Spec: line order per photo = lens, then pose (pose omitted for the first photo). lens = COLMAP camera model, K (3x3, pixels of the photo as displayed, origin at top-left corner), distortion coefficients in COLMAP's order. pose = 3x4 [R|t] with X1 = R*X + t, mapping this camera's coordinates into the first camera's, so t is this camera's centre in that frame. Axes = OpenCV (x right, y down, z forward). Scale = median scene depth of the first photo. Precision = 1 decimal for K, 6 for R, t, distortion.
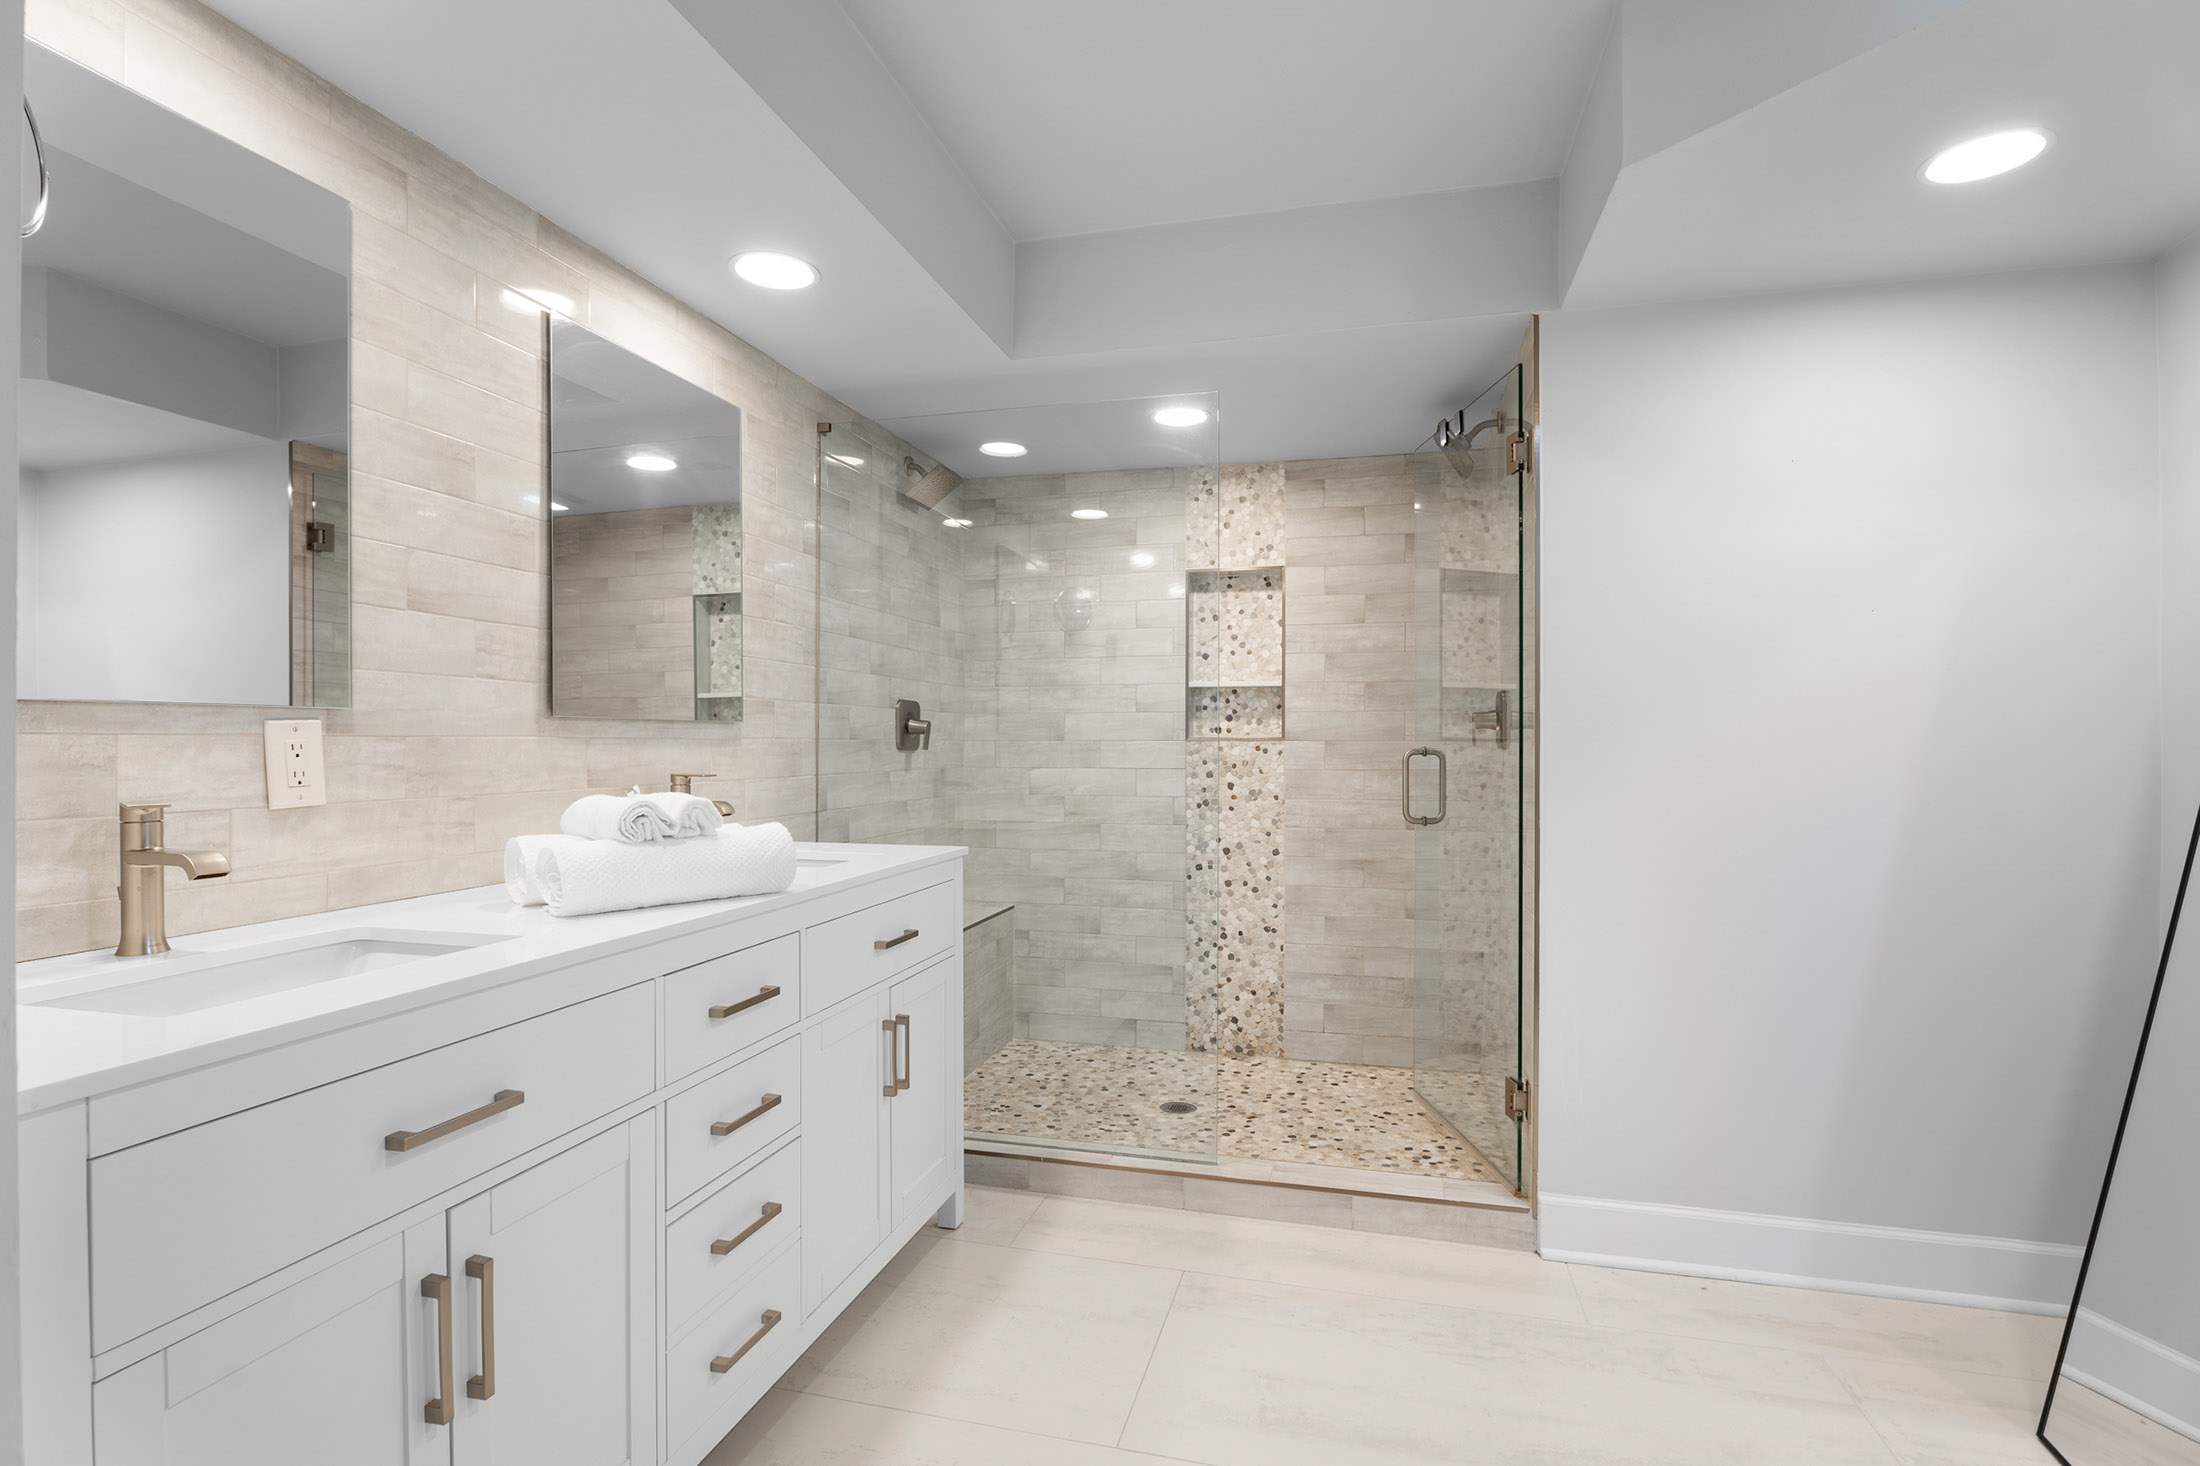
lens RADIAL K [[1070.6, 0, 1089.4], [0, 1070.6, 735.3], [0, 0, 1]] dist [-0.014622, -0.000107]
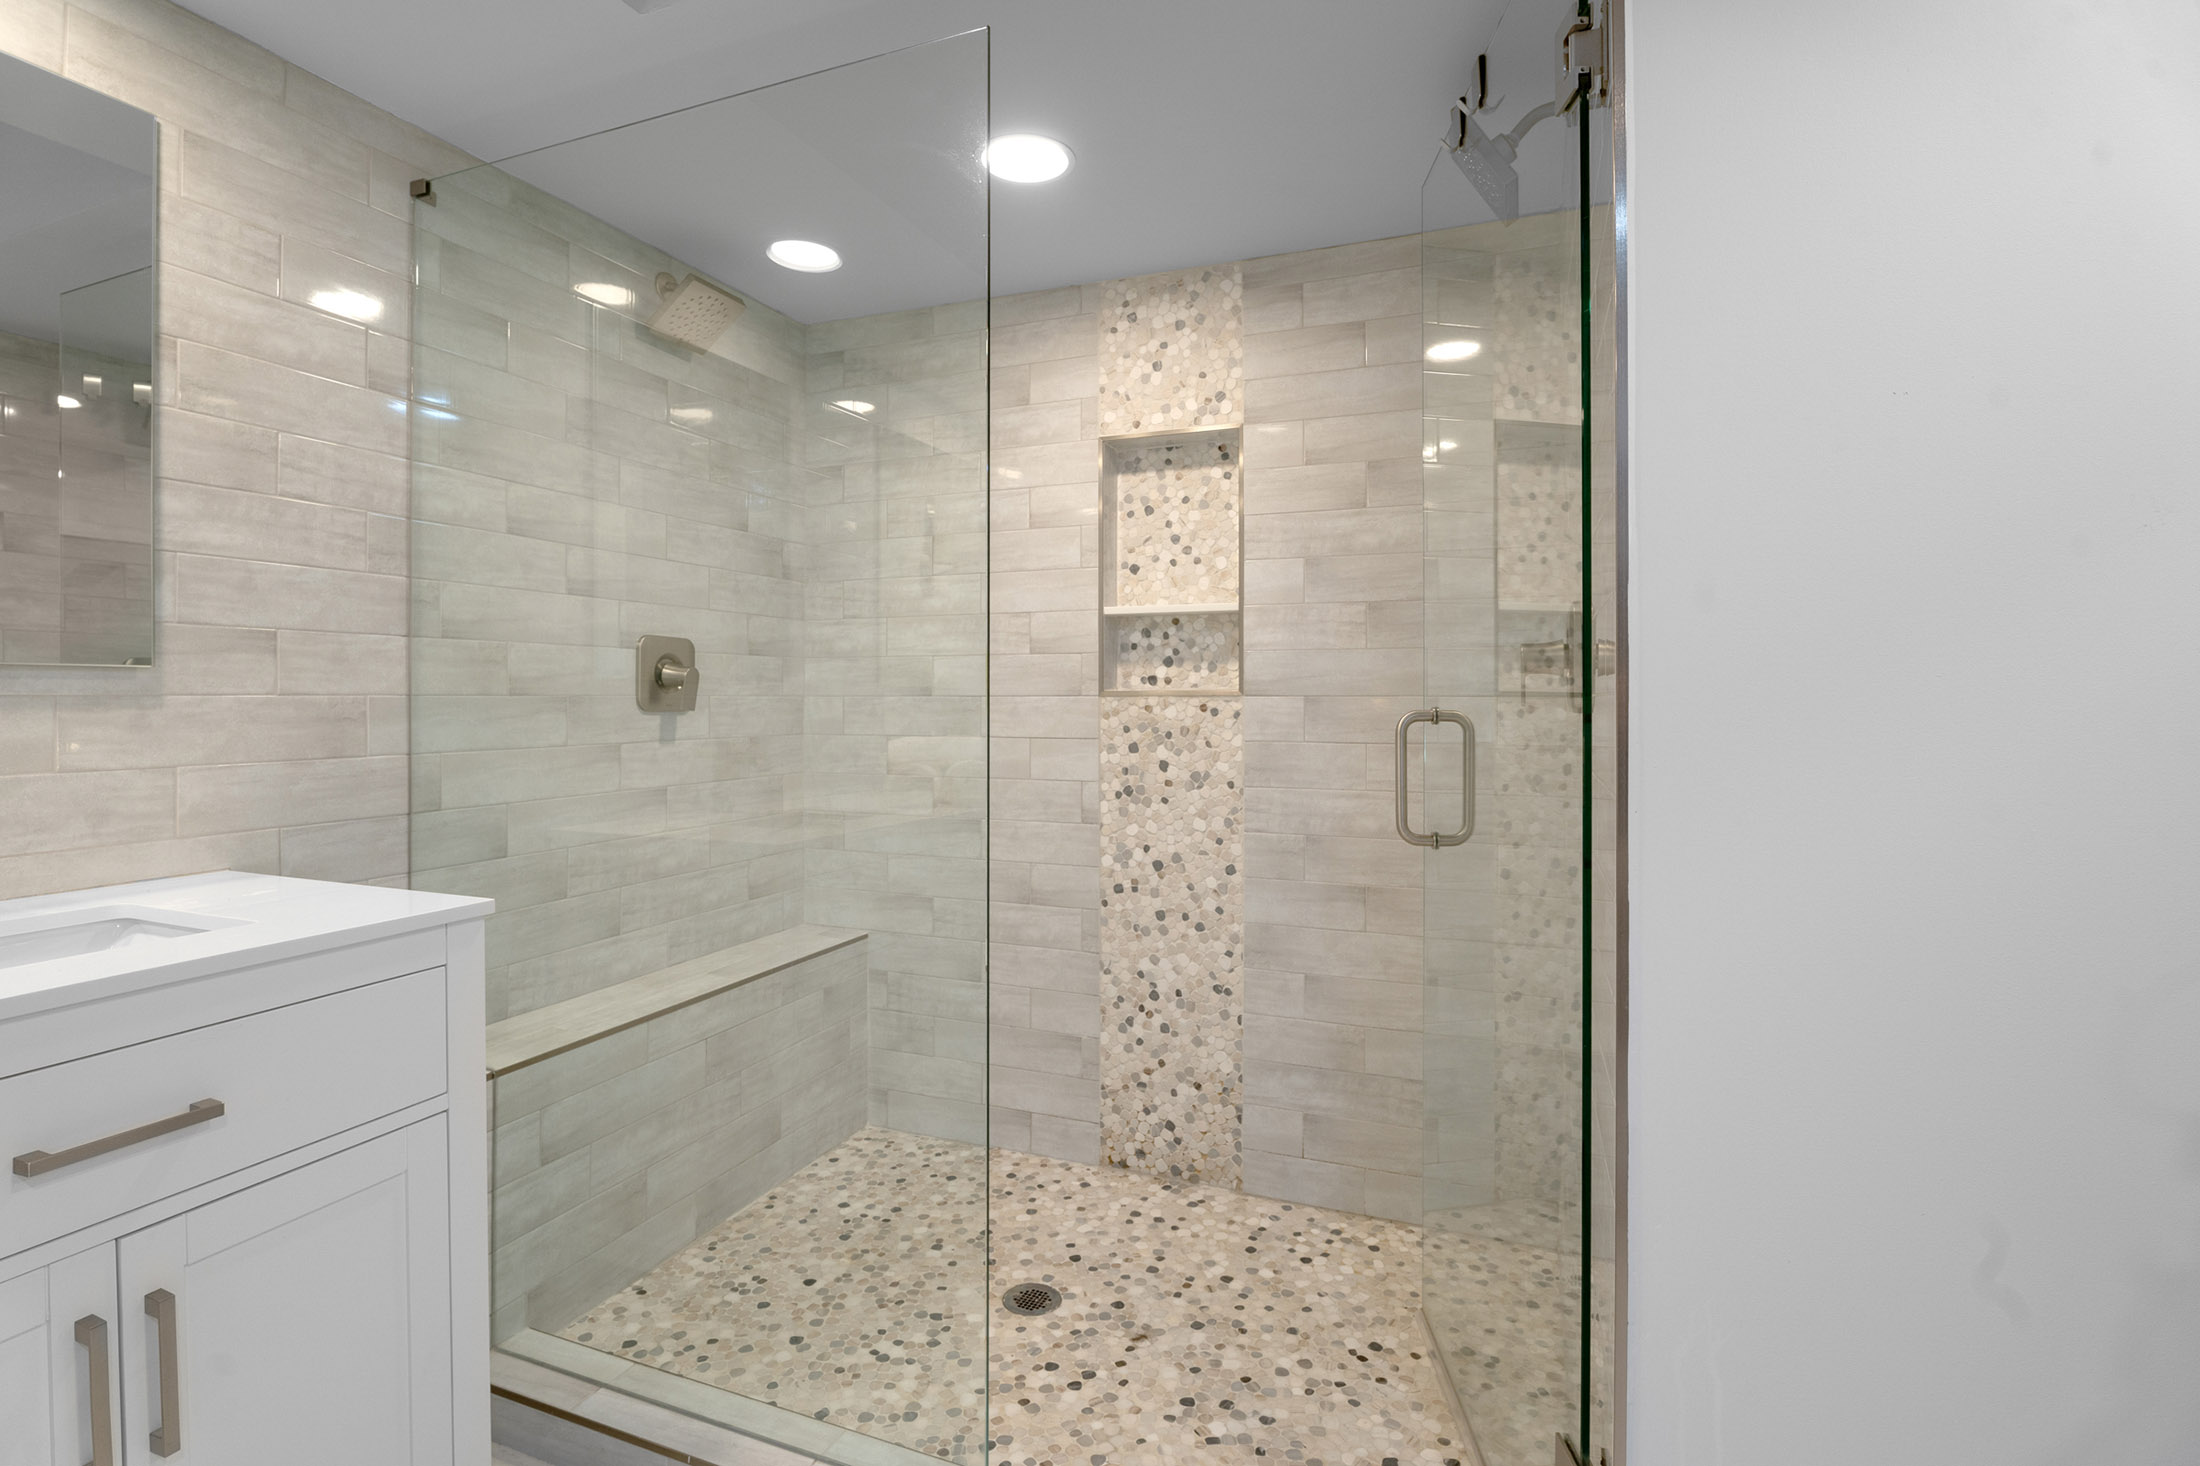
lens RADIAL K [[1070.6, 0, 1090.3], [0, 1070.6, 686.7], [0, 0, 1]] dist [-0.014622, -0.000107]
pose [[0.993480, -0.002600, -0.113975, 0.164886], [0.002329, 0.999994, -0.002513, 0.000915], [0.113981, 0.002231, 0.993480, 0.354352]]
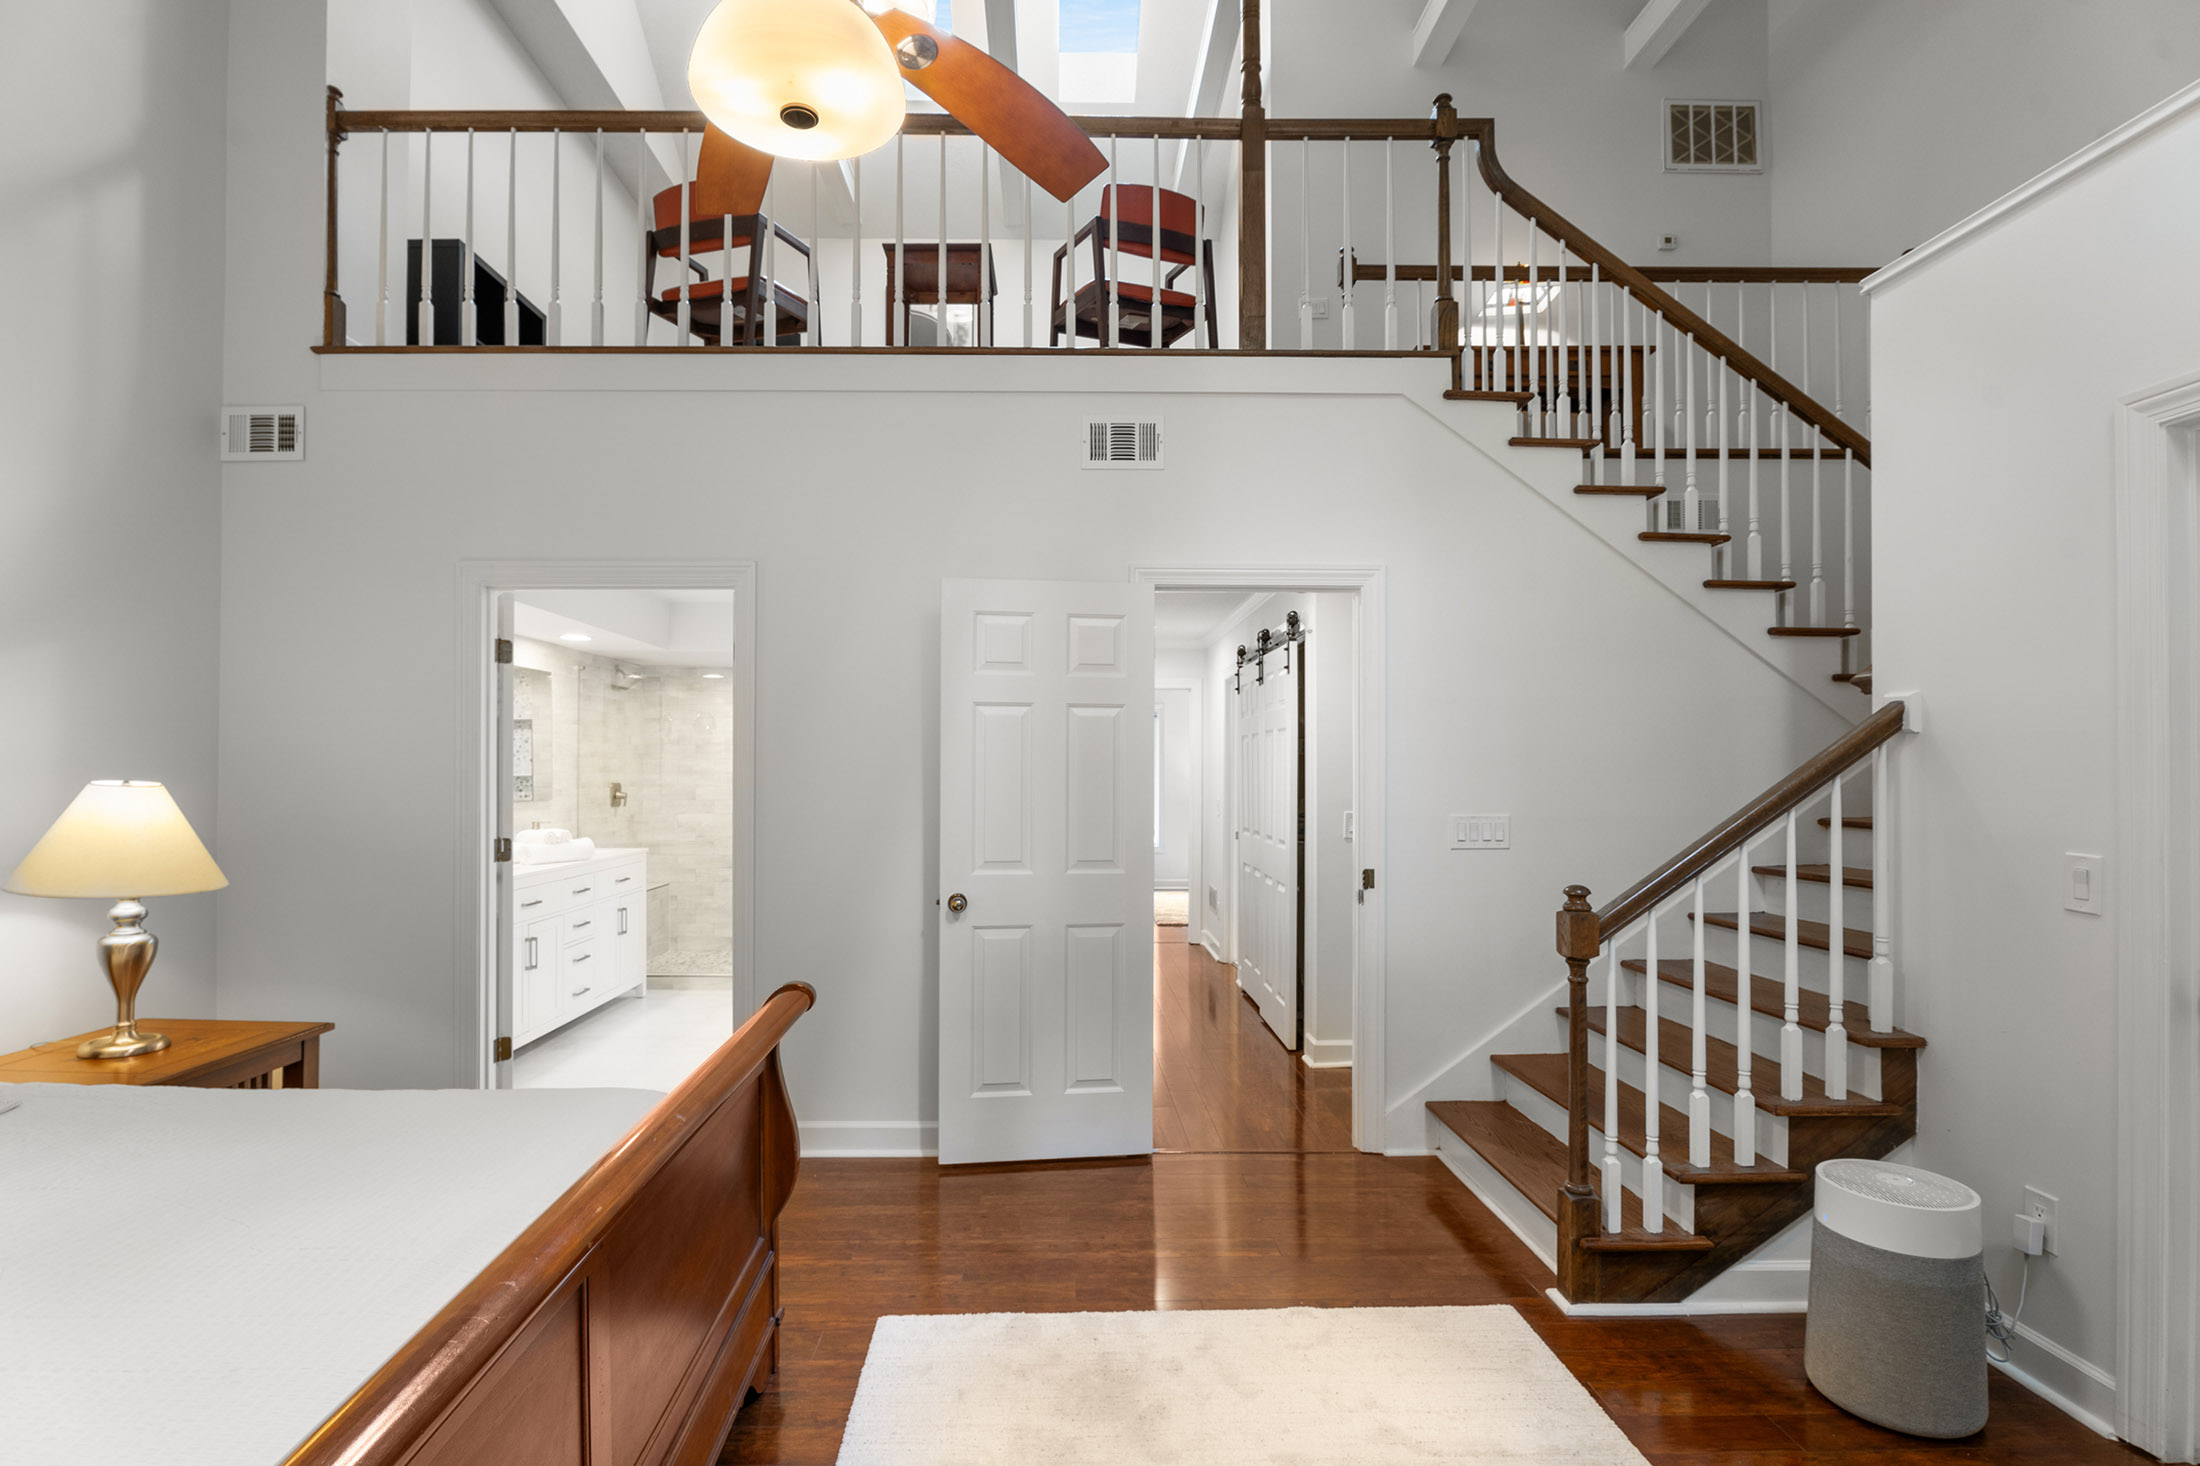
lens RADIAL K [[1070.6, 0, 1044.3], [0, 1070.6, 762.1], [0, 0, 1]] dist [-0.014622, -0.000107]
pose [[0.966079, 0.003357, 0.258226, 0.095397], [-0.002309, 0.999988, -0.004359, -0.062089], [-0.258237, 0.003615, 0.966075, -1.167349]]
